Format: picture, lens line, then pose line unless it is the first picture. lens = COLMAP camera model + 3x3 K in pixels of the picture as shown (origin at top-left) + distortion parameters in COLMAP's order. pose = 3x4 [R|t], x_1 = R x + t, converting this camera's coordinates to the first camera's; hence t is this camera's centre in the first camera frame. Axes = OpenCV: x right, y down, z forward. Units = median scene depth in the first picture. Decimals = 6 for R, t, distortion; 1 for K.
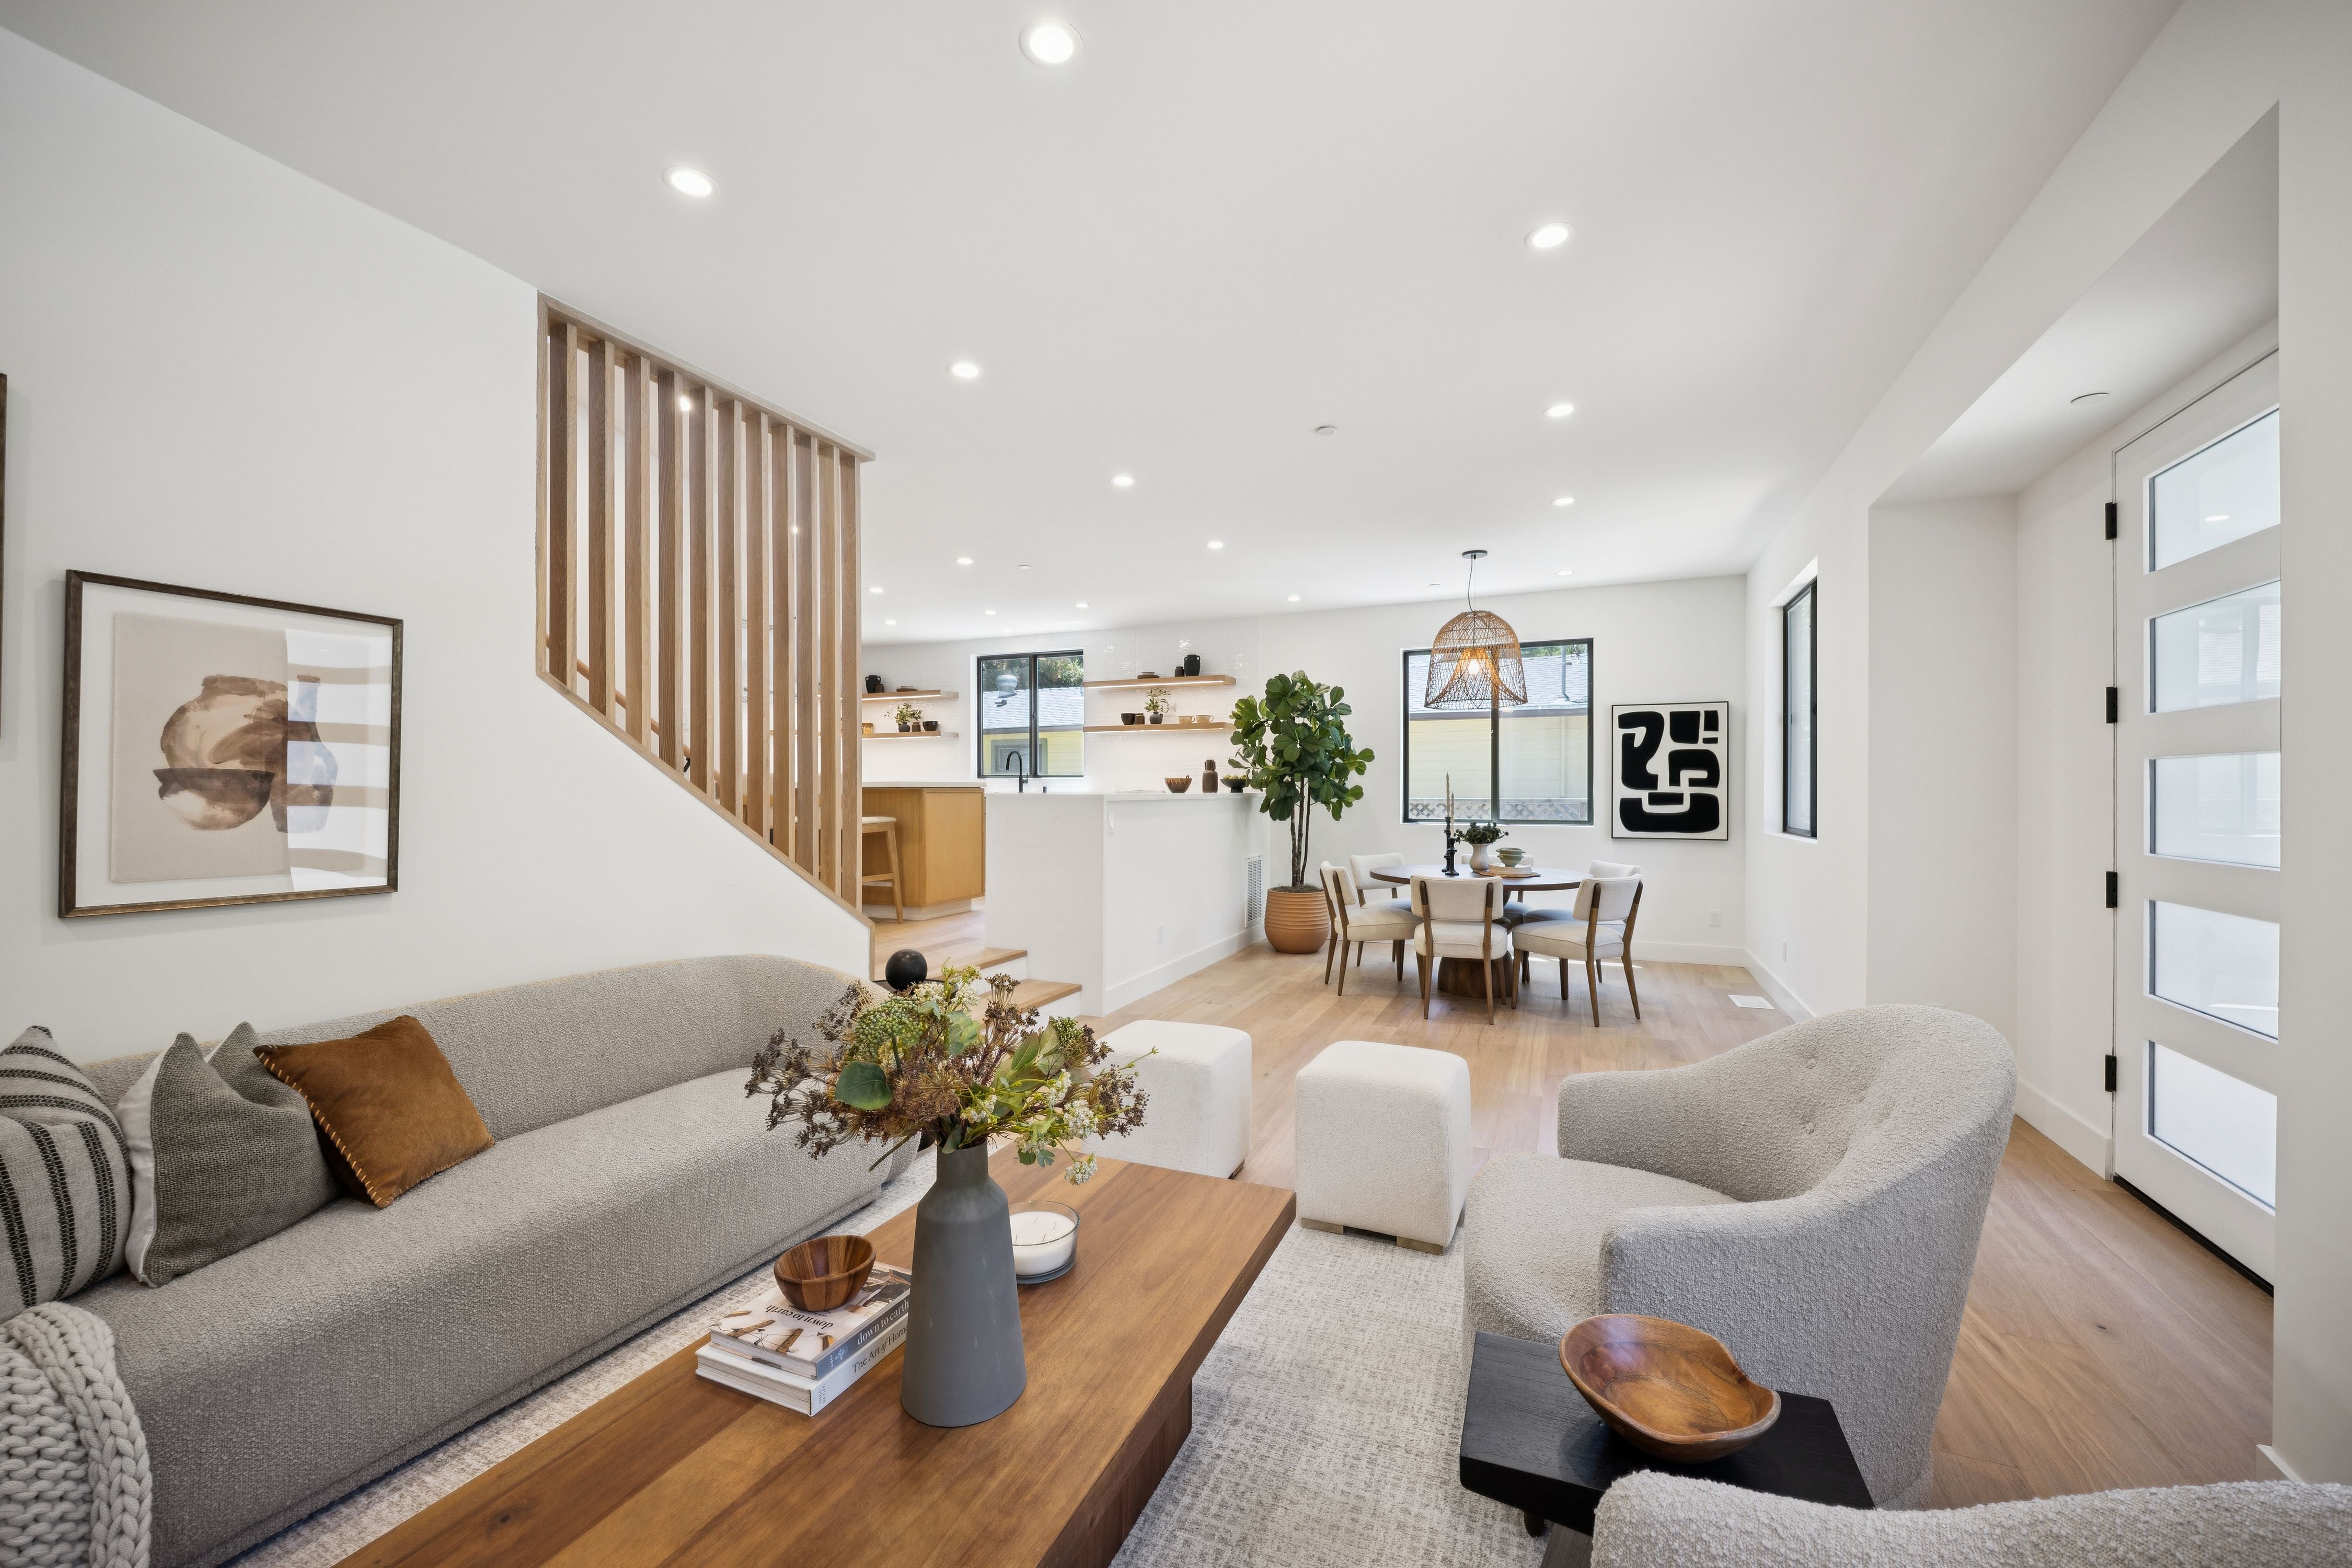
lens RADIAL K [[914.9, 0, 1176.0], [0, 914.9, 784.0], [0, 0, 1]] dist [0.016889, -0.000106]
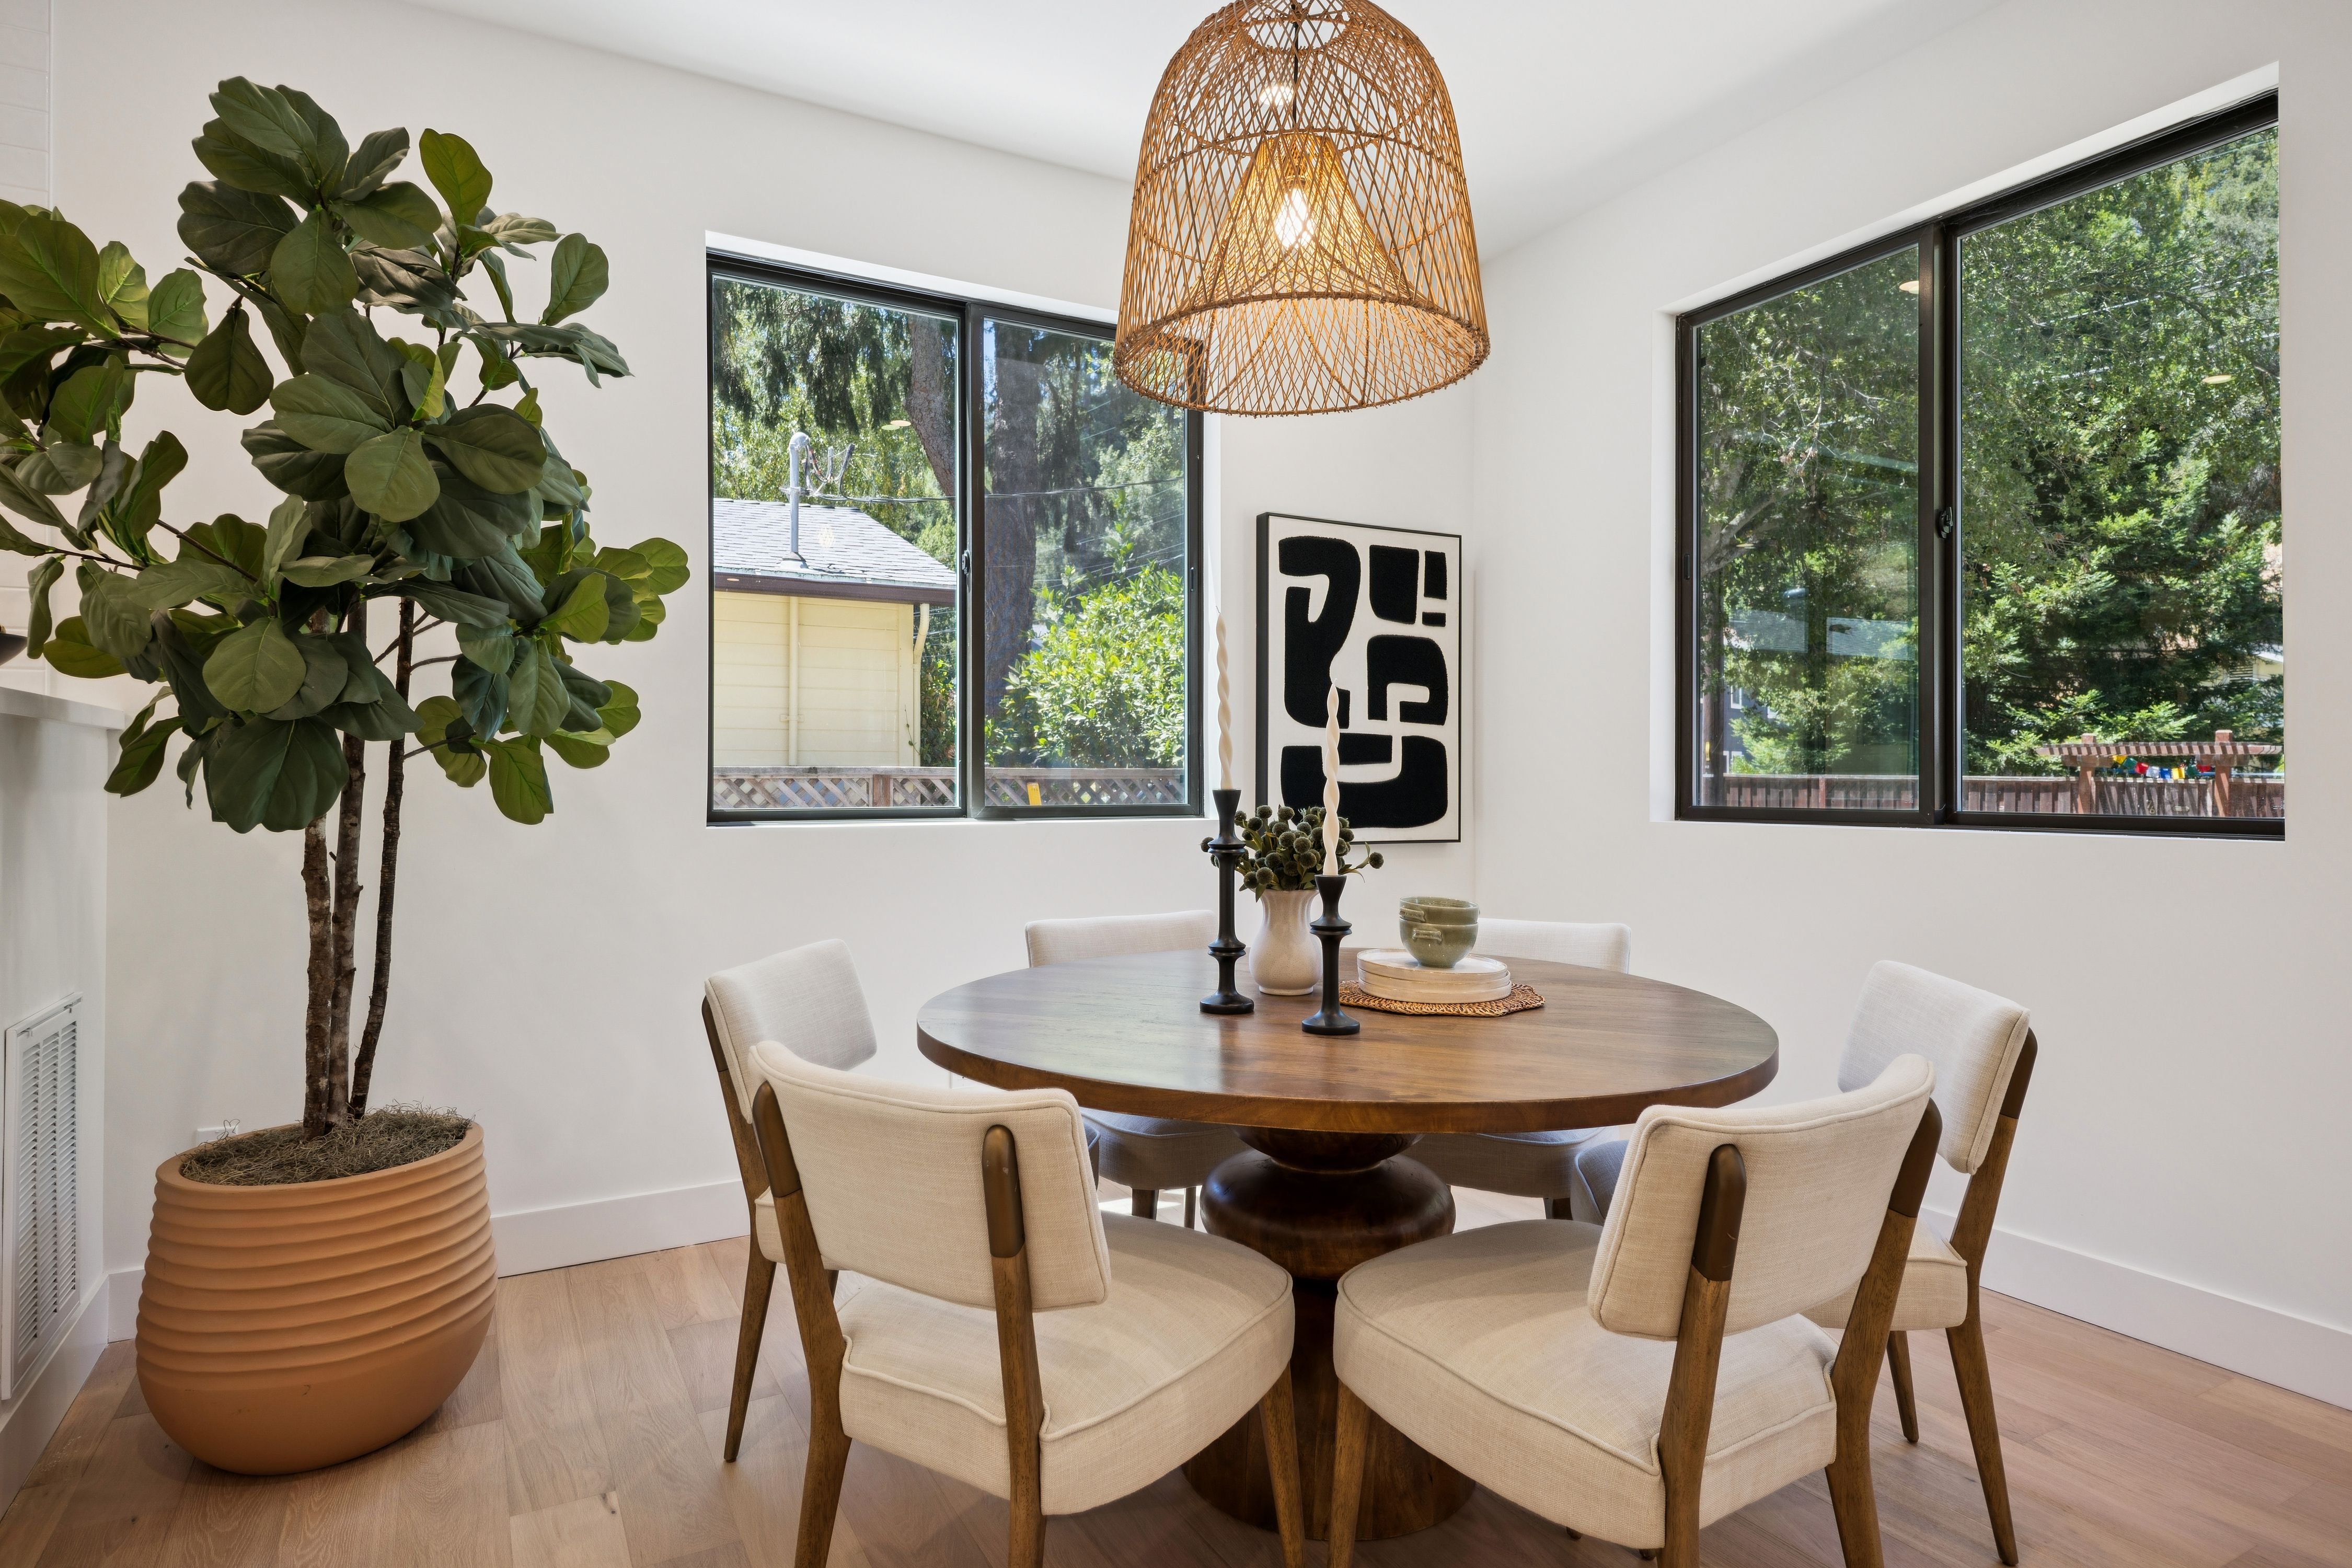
lens RADIAL K [[1254.8, 0, 1176.0], [0, 1254.8, 784.0], [0, 0, 1]] dist [0.007981, 0.000273]
pose [[0.615912, -0.002472, 0.787811, 0.020351], [-0.001940, 0.999987, 0.004654, 0.028136], [-0.787813, -0.004394, 0.615899, 0.668787]]
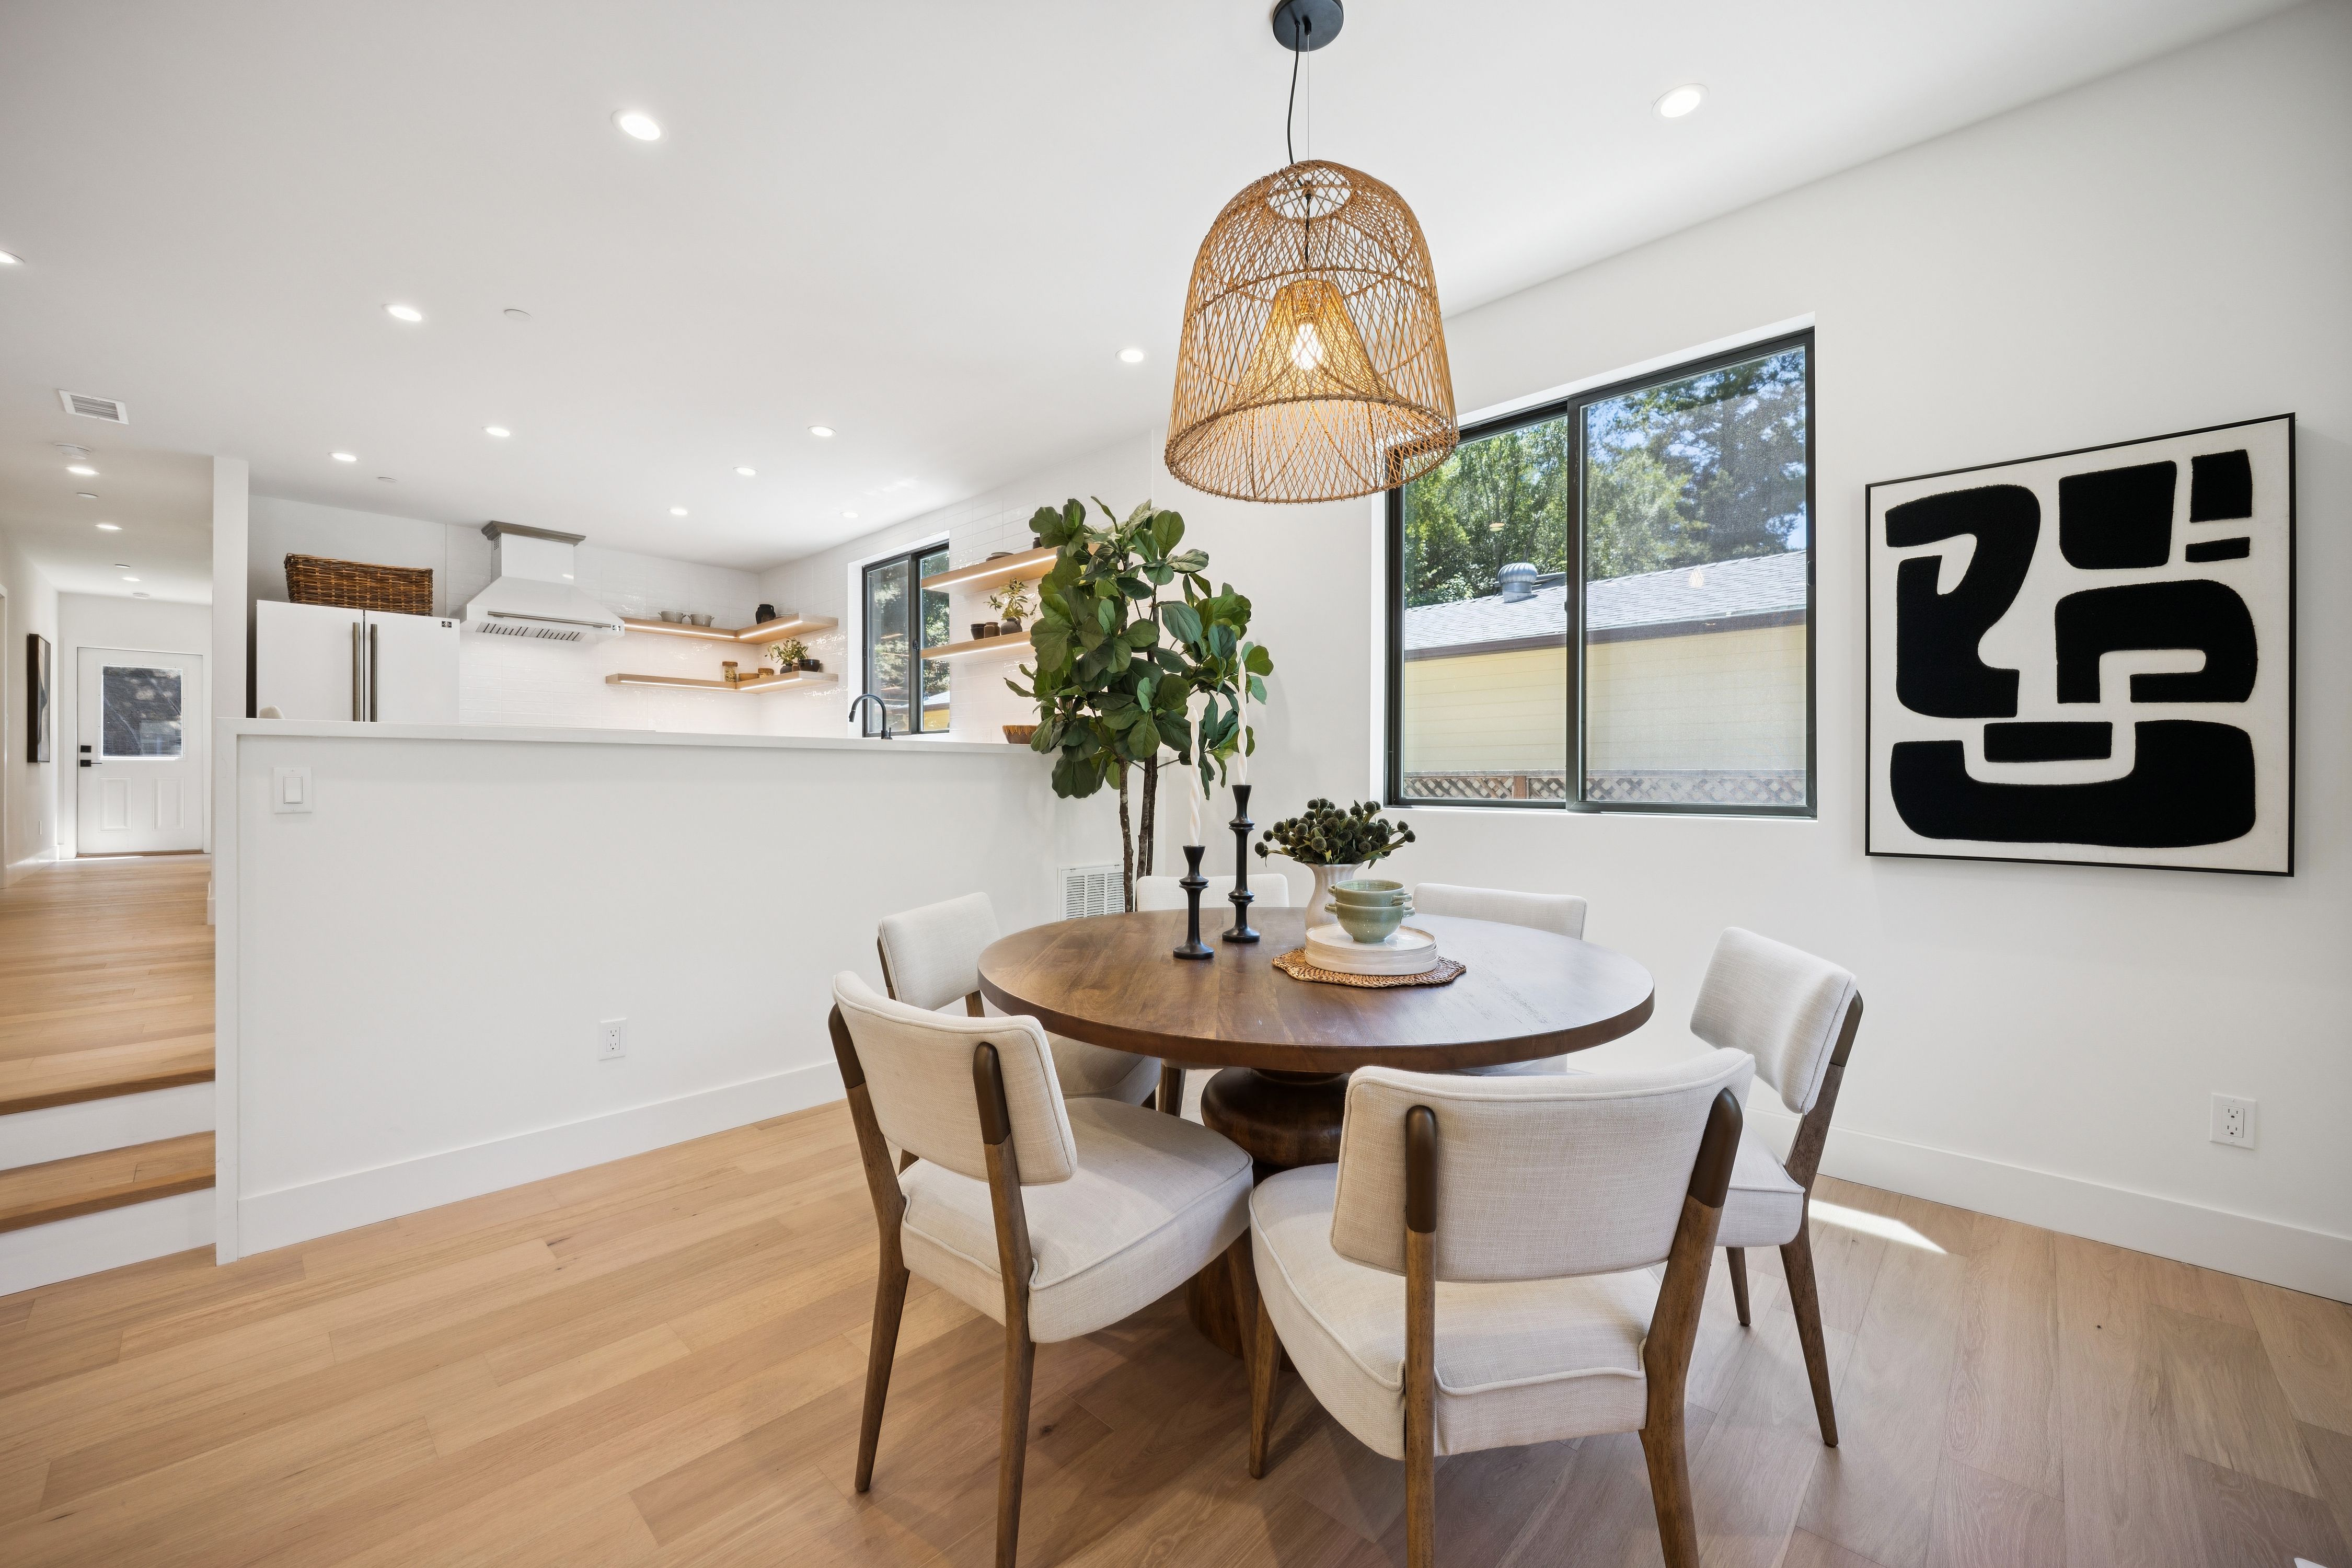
lens RADIAL K [[932.9, 0, 1165.7], [0, 932.9, 772.6], [0, 0, 1]] dist [-0.003191, -0.000606]
pose [[0.938165, 0.002915, -0.346177, 0.330187], [-0.004390, 0.999984, -0.003476, 0.028167], [0.346161, 0.004781, 0.938163, 0.541047]]
